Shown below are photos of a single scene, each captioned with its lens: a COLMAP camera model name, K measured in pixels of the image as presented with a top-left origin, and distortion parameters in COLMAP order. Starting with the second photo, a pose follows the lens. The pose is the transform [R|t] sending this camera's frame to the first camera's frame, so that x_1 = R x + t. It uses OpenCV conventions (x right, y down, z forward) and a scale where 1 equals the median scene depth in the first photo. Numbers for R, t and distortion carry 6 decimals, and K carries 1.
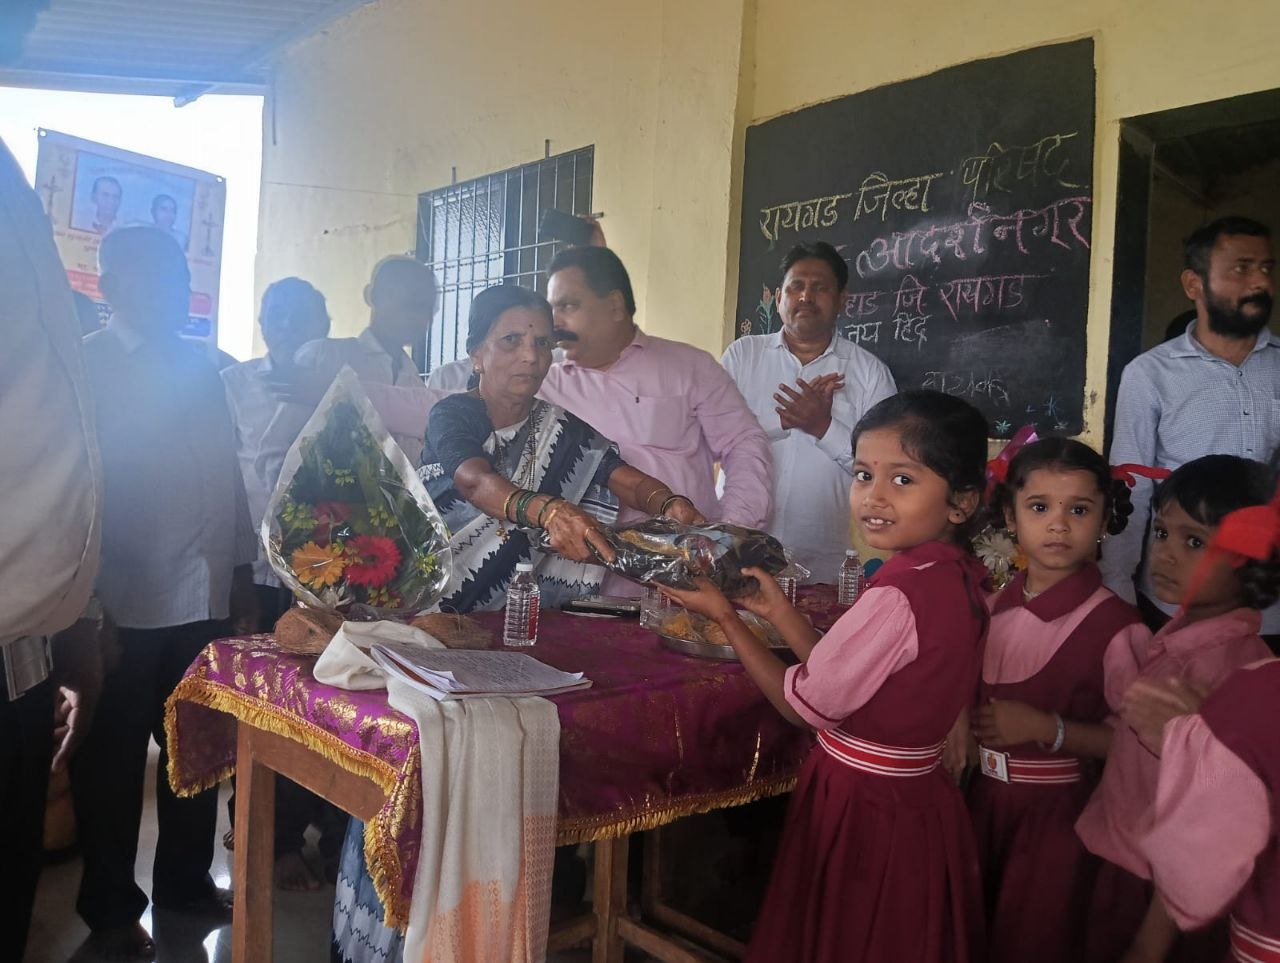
lens RADIAL K [[1050.5, 0, 642.4], [0, 1050.5, 487.4], [0, 0, 1]] dist [0.072209, -0.149529]
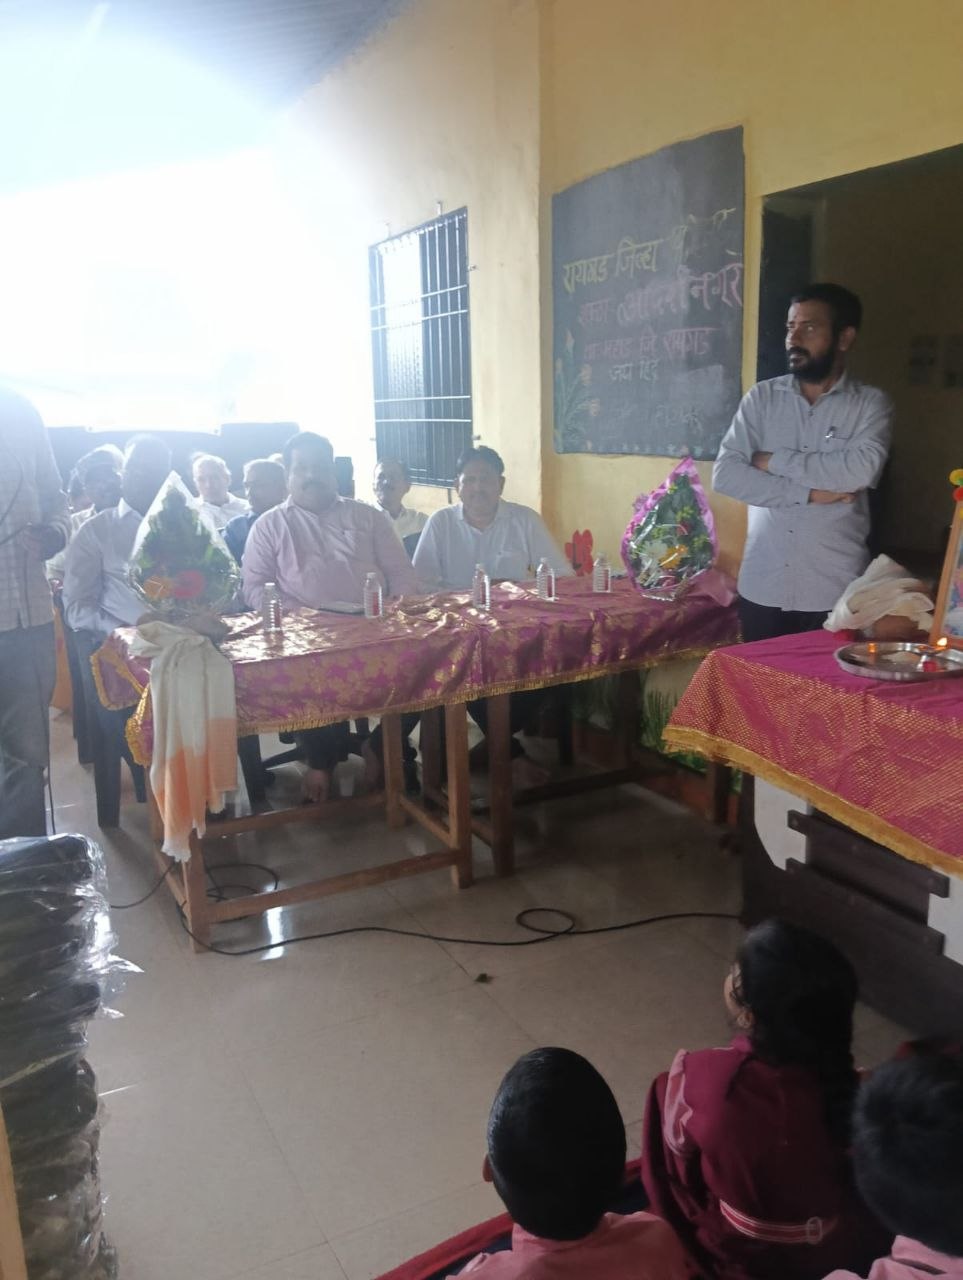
lens RADIAL K [[1177.2, 0, 456.6], [0, 1177.2, 672.1], [0, 0, 1]] dist [0.014631, 0.000000]
pose [[0.929989, 0.011999, -0.367392, 0.569457], [0.067206, 0.977070, 0.202032, -0.099018], [0.361392, -0.212579, 0.907858, -0.434837]]
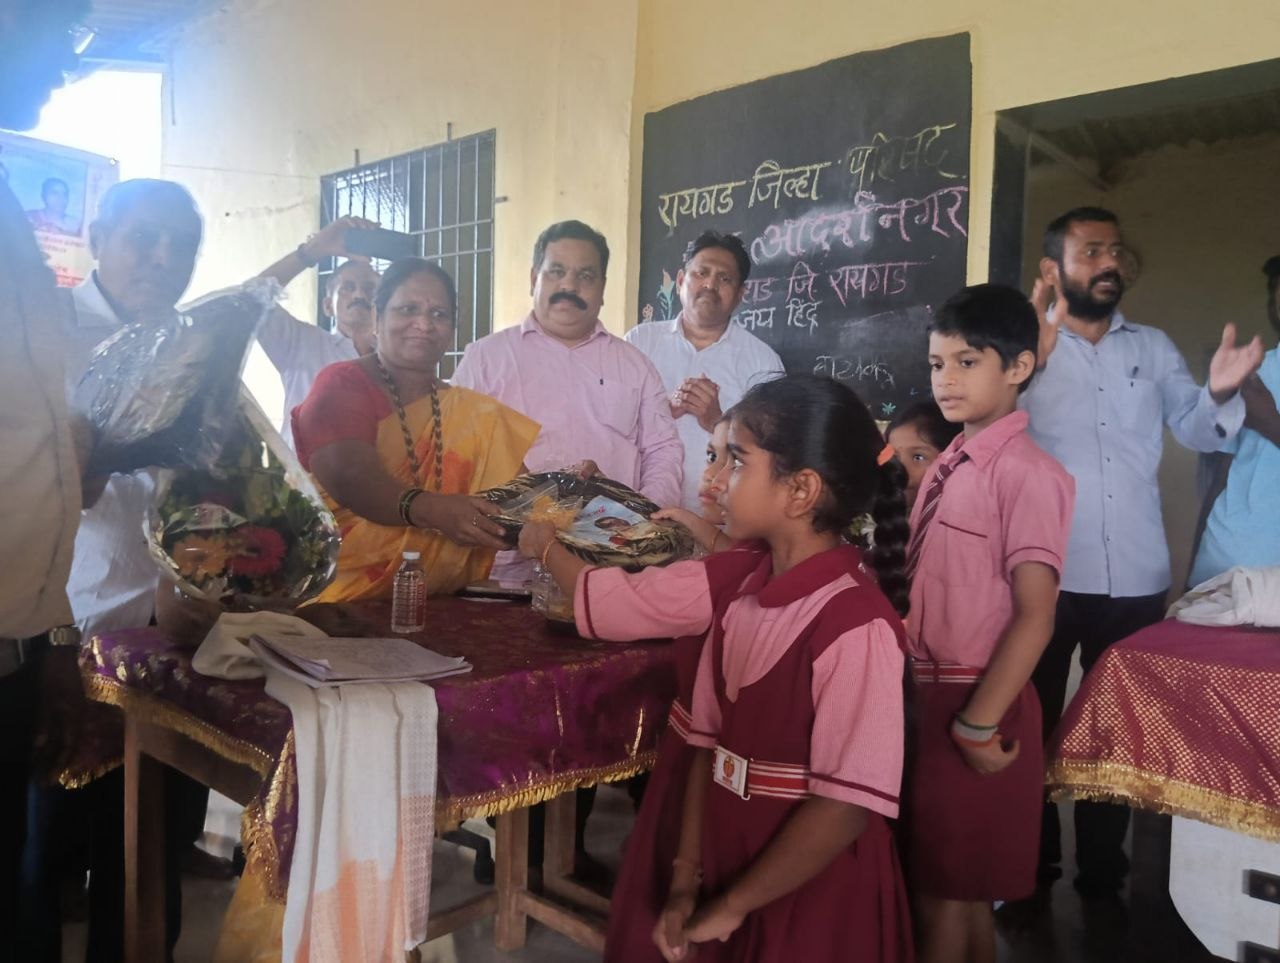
lens RADIAL K [[1050.5, 0, 651.2], [0, 1050.5, 495.5], [0, 0, 1]] dist [0.072209, -0.149529]
pose [[0.997530, -0.016025, 0.068383, 0.034021], [0.014151, 0.999513, 0.027809, -0.004337], [-0.068796, -0.026773, 0.997271, -0.020622]]
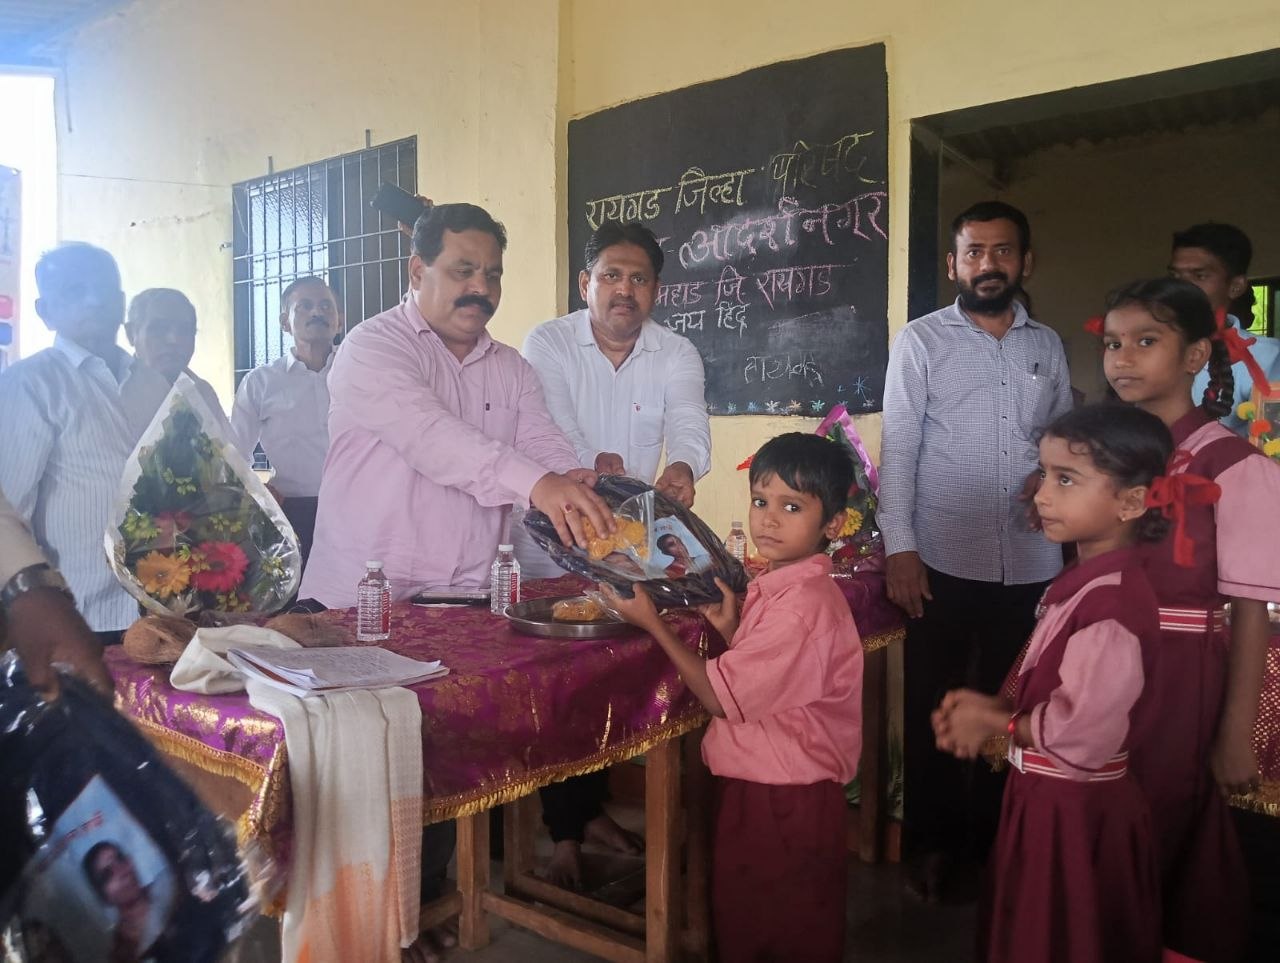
lens RADIAL K [[1050.5, 0, 650.7], [0, 1050.5, 499.9], [0, 0, 1]] dist [0.072209, -0.149529]
pose [[0.986070, -0.051637, 0.158114, -0.004282], [0.046737, 0.998309, 0.034556, -0.006277], [-0.159631, -0.026685, 0.986816, -0.039938]]
